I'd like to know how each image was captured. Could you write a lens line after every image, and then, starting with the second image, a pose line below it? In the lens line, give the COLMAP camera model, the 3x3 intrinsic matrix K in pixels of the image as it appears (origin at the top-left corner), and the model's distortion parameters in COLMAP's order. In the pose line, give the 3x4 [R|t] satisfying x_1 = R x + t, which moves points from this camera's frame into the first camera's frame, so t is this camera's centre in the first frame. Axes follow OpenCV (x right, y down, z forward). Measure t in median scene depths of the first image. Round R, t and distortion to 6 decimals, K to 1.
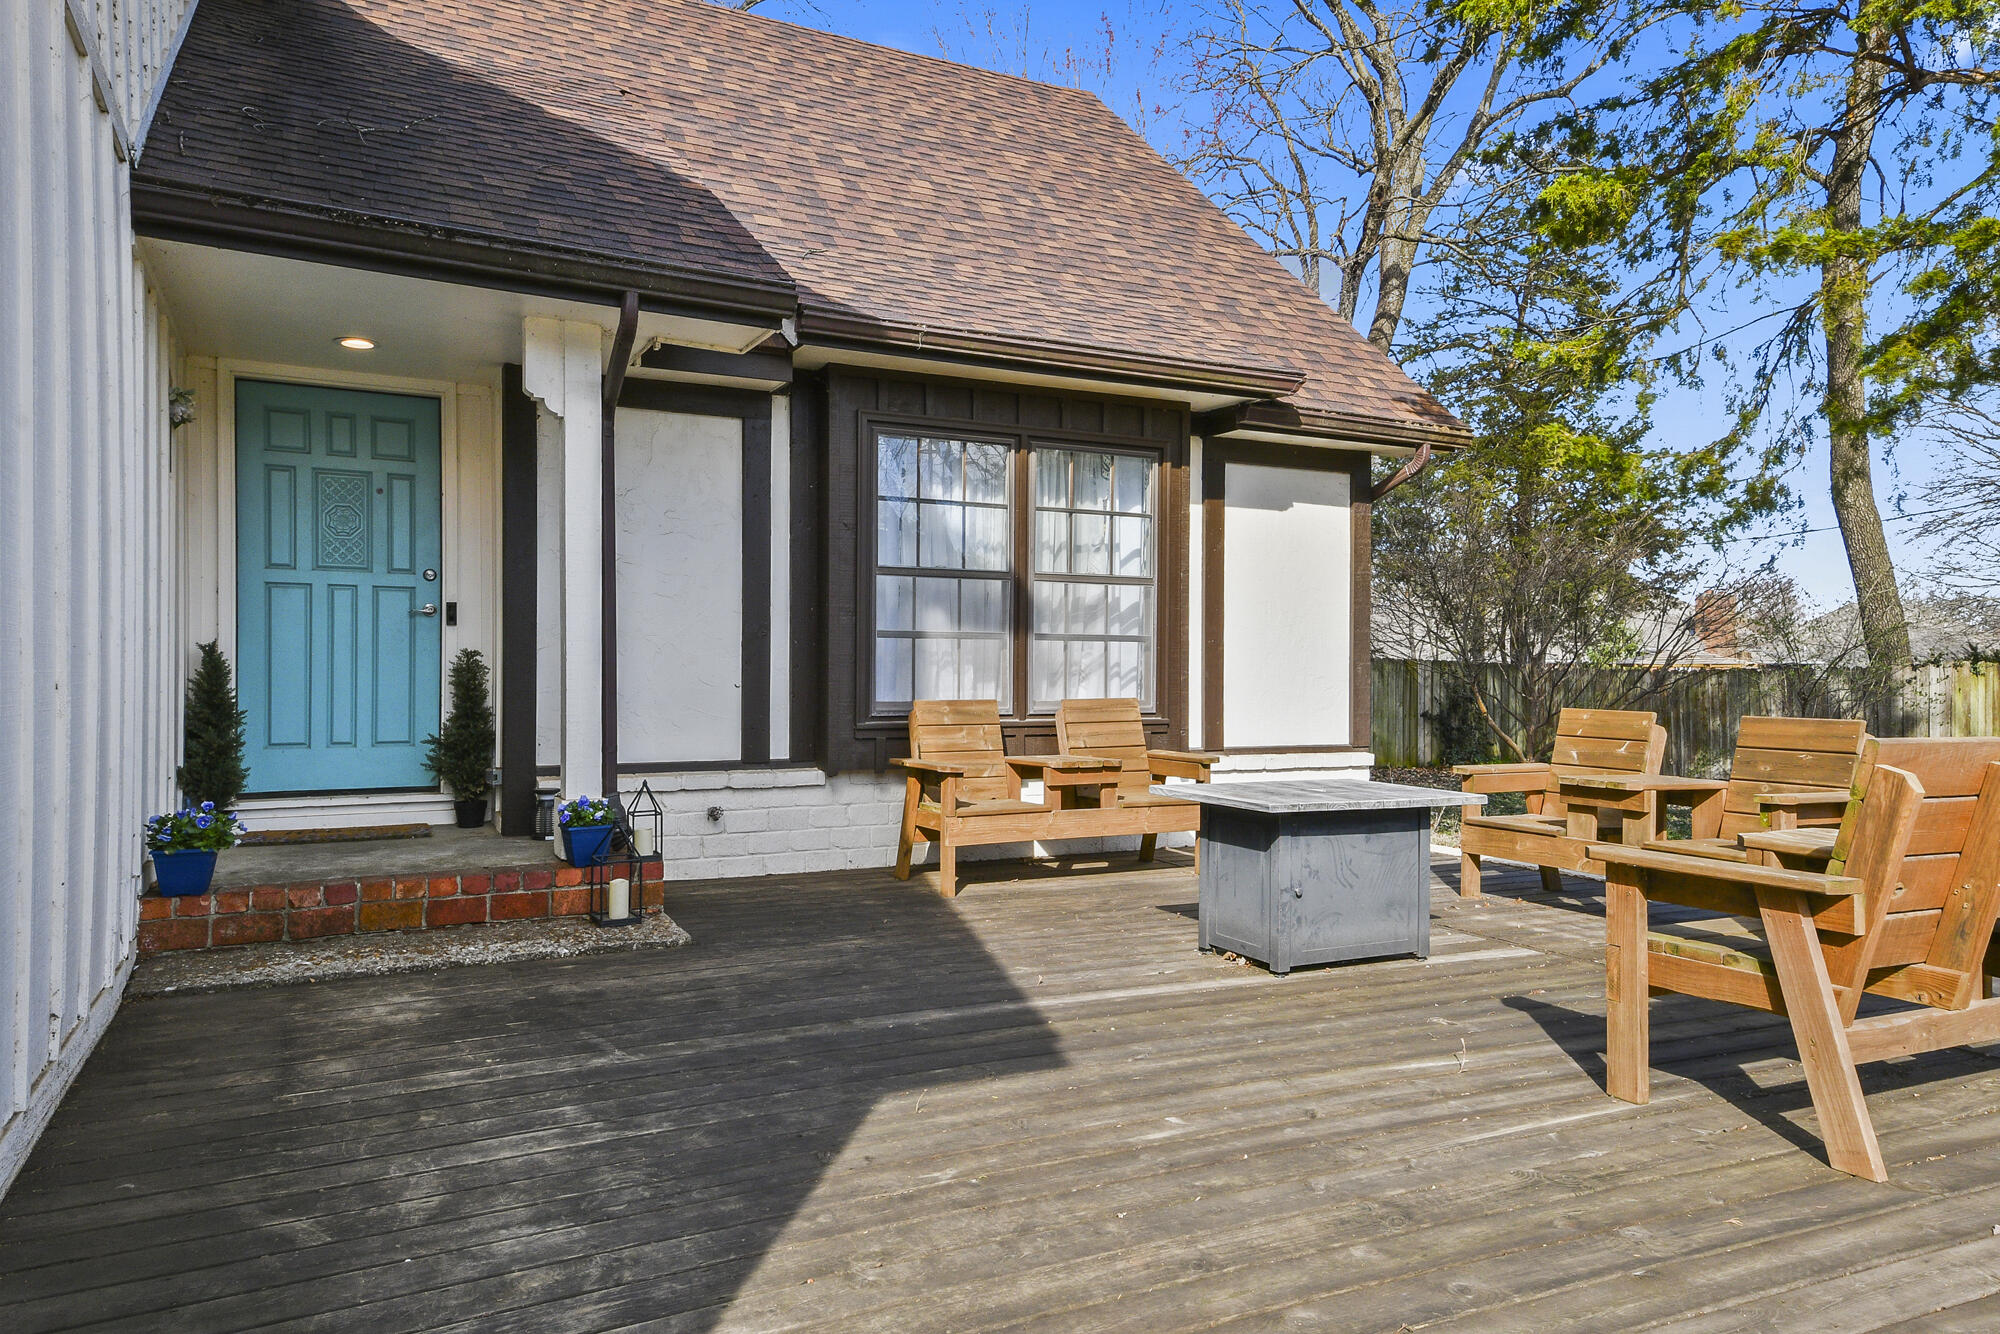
lens RADIAL K [[1328.2, 0, 1000.0], [0, 1328.2, 667.0], [0, 0, 1]] dist [0.084424, 0.000656]
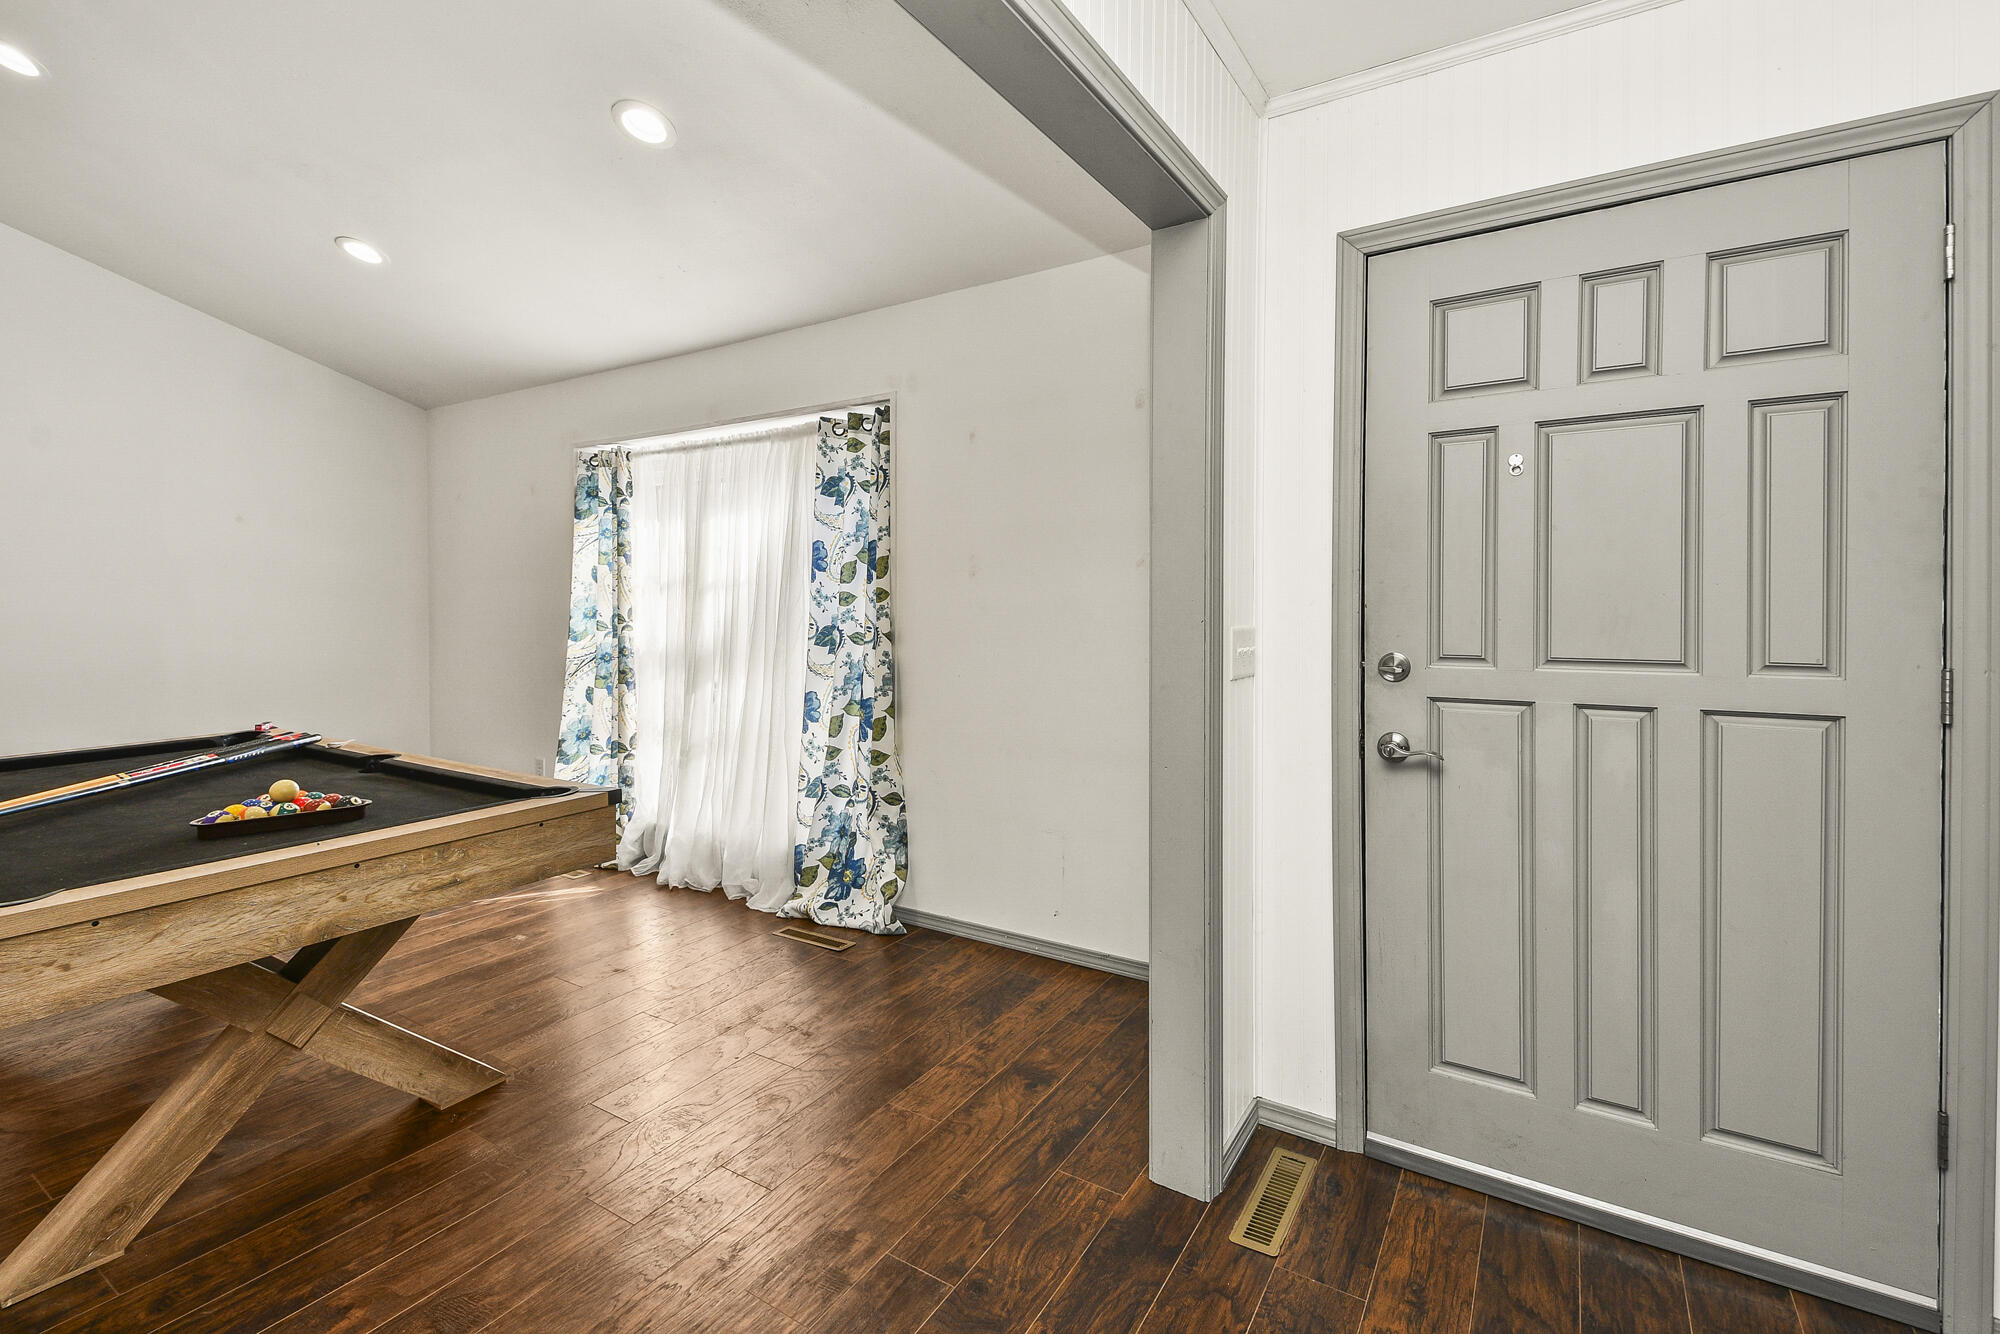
lens RADIAL K [[870.5, 0, 997.7], [0, 870.5, 642.0], [0, 0, 1]] dist [0.000032, -0.000012]
pose [[0.521677, 0.004474, -0.853131, -0.340412], [0.001001, 0.999982, 0.005856, -0.075240], [0.853142, -0.003909, 0.521664, 0.669437]]
